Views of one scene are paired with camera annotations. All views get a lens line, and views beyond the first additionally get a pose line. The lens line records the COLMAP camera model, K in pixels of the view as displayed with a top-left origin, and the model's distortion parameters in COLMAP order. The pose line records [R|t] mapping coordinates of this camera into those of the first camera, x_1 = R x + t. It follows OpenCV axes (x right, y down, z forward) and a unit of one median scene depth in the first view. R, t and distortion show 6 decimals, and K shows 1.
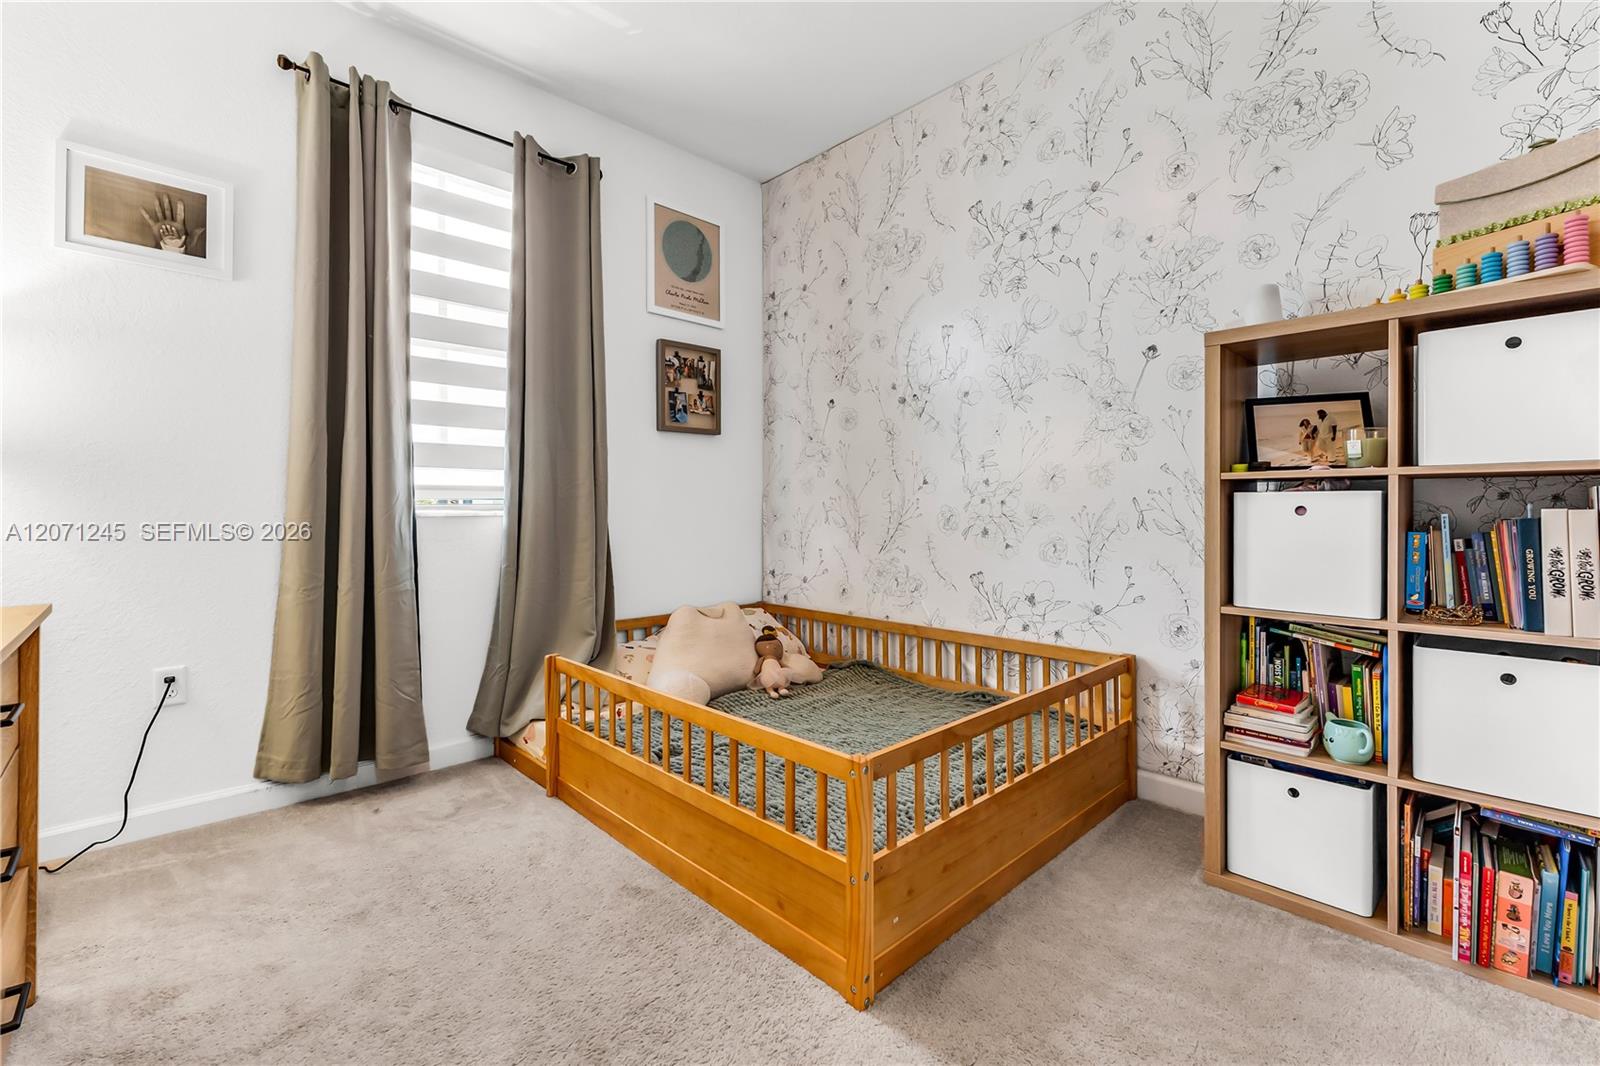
lens RADIAL K [[656.1, 0, 800.0], [0, 656.1, 522.3], [0, 0, 1]] dist [0.003288, -0.000088]
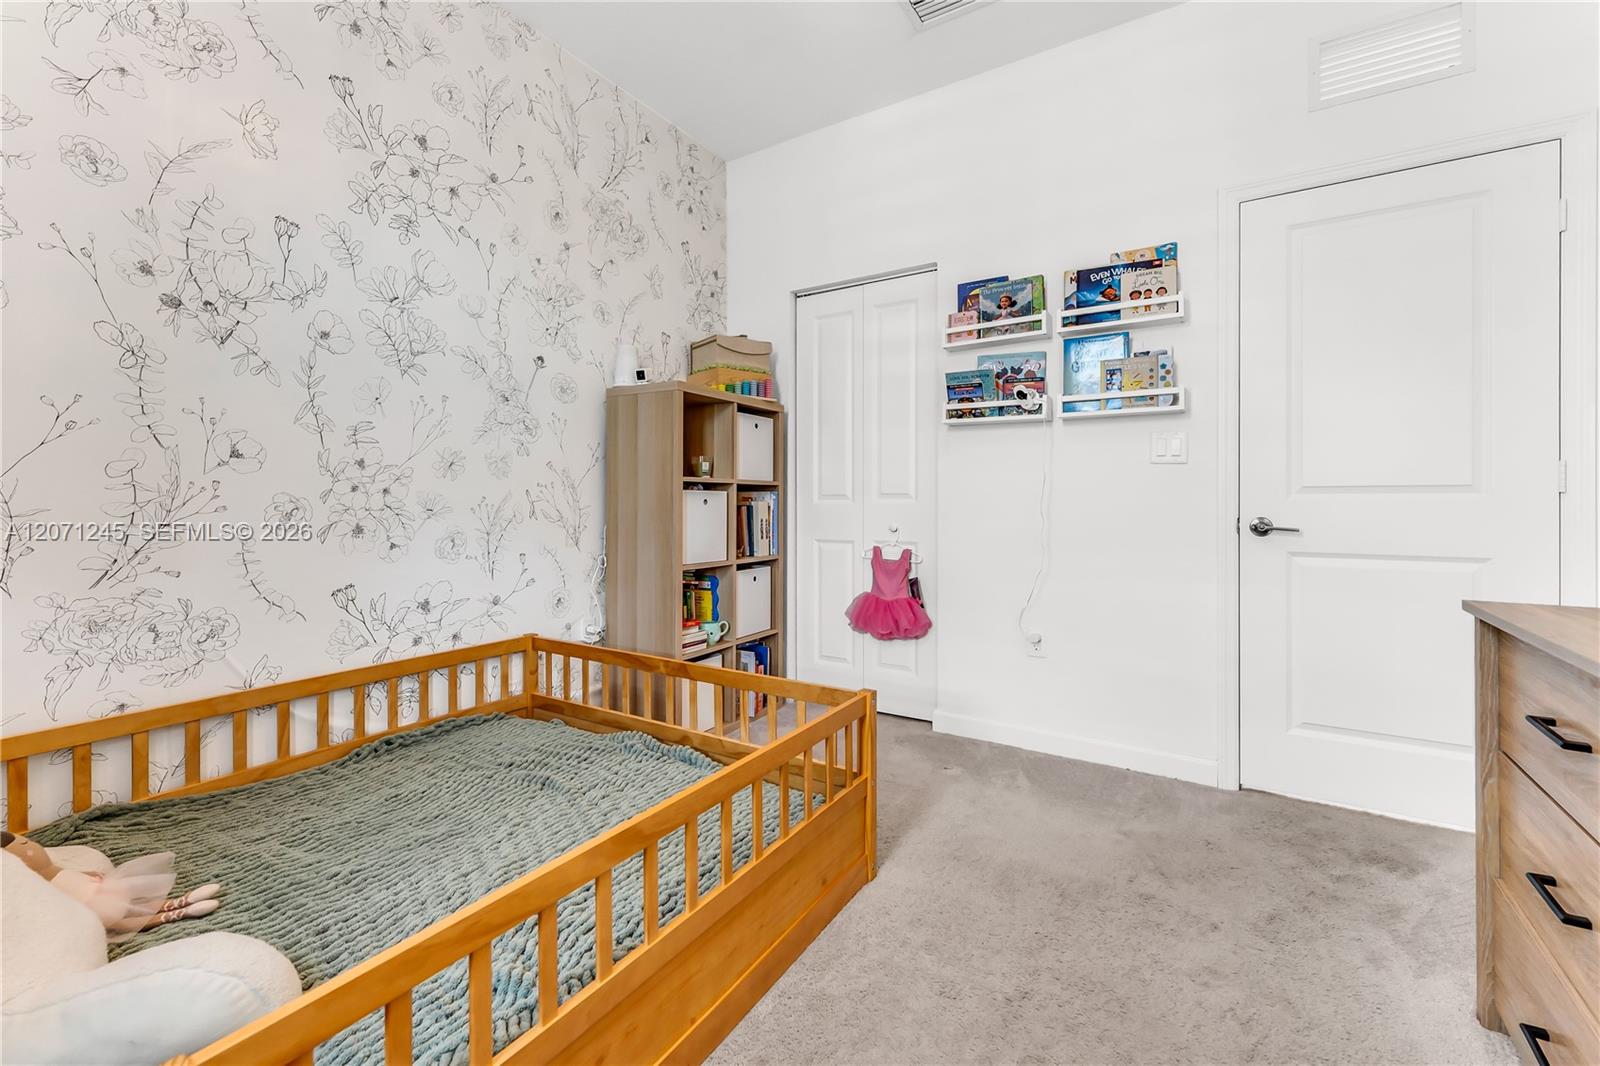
lens RADIAL K [[676.9, 0, 795.7], [0, 676.9, 500.5], [0, 0, 1]] dist [0.002133, 0.000005]
pose [[-0.225283, -0.005517, 0.974278, -0.614646], [0.007418, 0.999945, 0.007377, -0.022019], [-0.974265, 0.008889, -0.225230, 0.731323]]
